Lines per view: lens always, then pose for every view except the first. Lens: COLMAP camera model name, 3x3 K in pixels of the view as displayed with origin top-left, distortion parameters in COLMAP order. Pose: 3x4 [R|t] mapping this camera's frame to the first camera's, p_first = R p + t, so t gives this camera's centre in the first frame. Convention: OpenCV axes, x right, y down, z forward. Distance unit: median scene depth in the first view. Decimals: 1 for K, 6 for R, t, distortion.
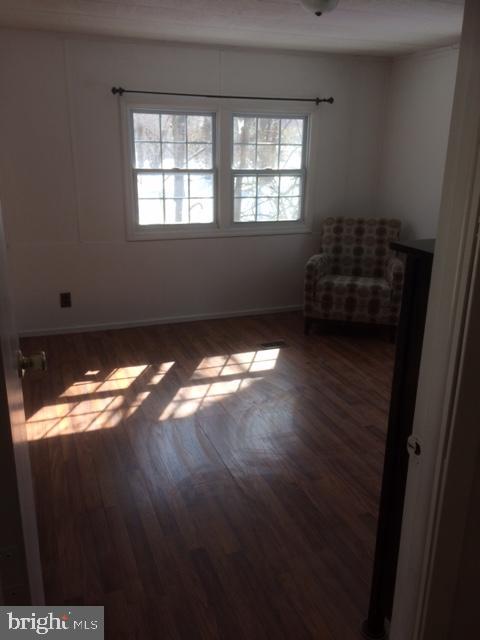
lens RADIAL K [[548.9, 0, 240.4], [0, 548.9, 316.0], [0, 0, 1]] dist [0.104033, -0.136294]
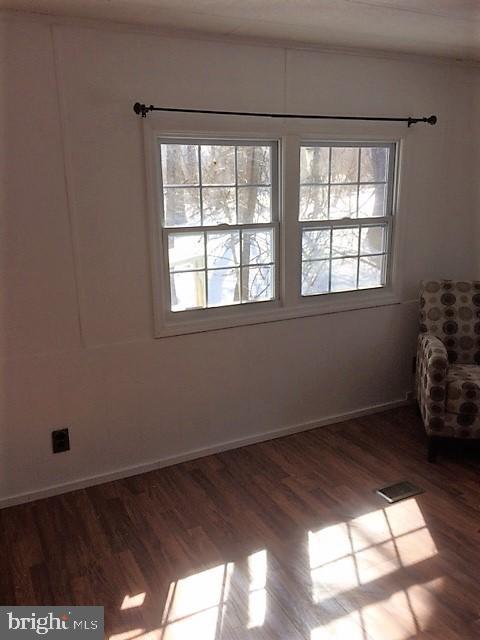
lens RADIAL K [[548.9, 0, 240.4], [0, 548.9, 316.0], [0, 0, 1]] dist [0.104033, -0.136294]
pose [[0.993311, -0.055851, 0.101063, -0.165534], [0.062425, 0.996054, -0.063089, -0.112100], [-0.097141, 0.068976, 0.992878, 0.343232]]
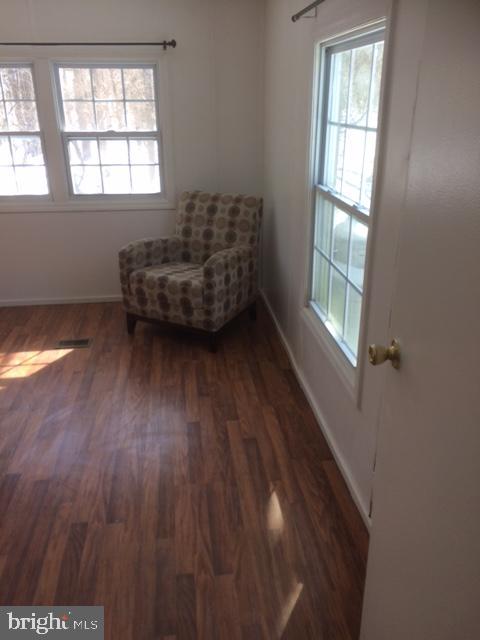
lens RADIAL K [[548.9, 0, 240.4], [0, 548.9, 316.0], [0, 0, 1]] dist [0.104033, -0.136294]
pose [[0.966847, 0.073826, -0.244450, 0.486076], [-0.055545, 0.995177, 0.080860, -0.069039], [0.249240, -0.064601, 0.966285, 0.226264]]
